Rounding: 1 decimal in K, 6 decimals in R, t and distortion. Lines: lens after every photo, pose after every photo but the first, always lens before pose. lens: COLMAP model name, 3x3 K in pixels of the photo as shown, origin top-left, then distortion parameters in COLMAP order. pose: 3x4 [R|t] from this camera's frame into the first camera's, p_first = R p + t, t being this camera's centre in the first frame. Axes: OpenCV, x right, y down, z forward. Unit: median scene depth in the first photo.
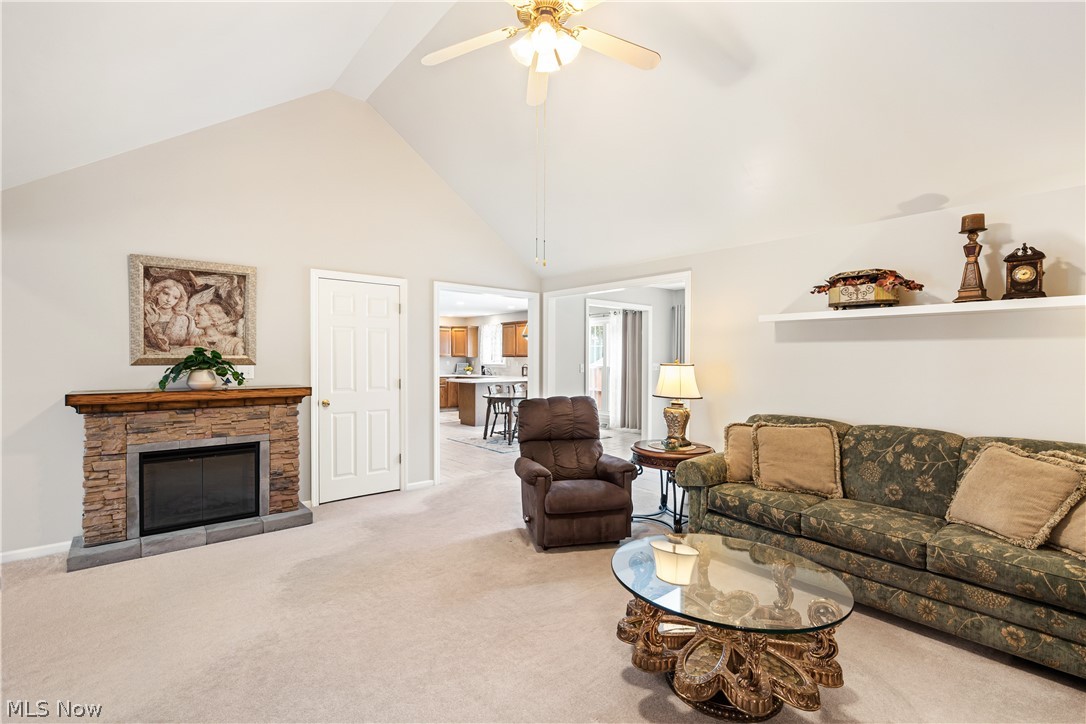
lens RADIAL K [[485.7, 0, 523.8], [0, 485.7, 367.3], [0, 0, 1]] dist [-0.001032, 0.000089]
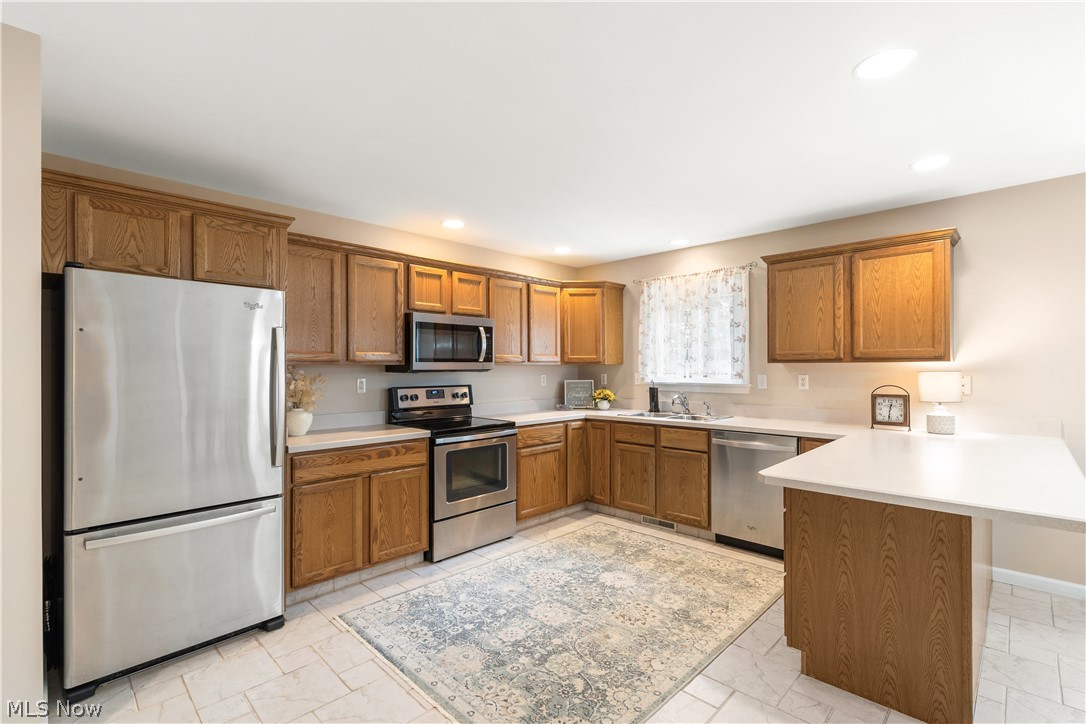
lens RADIAL K [[485.7, 0, 523.8], [0, 485.7, 367.3], [0, 0, 1]] dist [-0.001032, 0.000089]
pose [[0.994660, -0.008693, 0.102843, -0.322496], [0.010536, 0.999793, -0.017390, -0.018913], [-0.102671, 0.018381, 0.994546, 0.940220]]
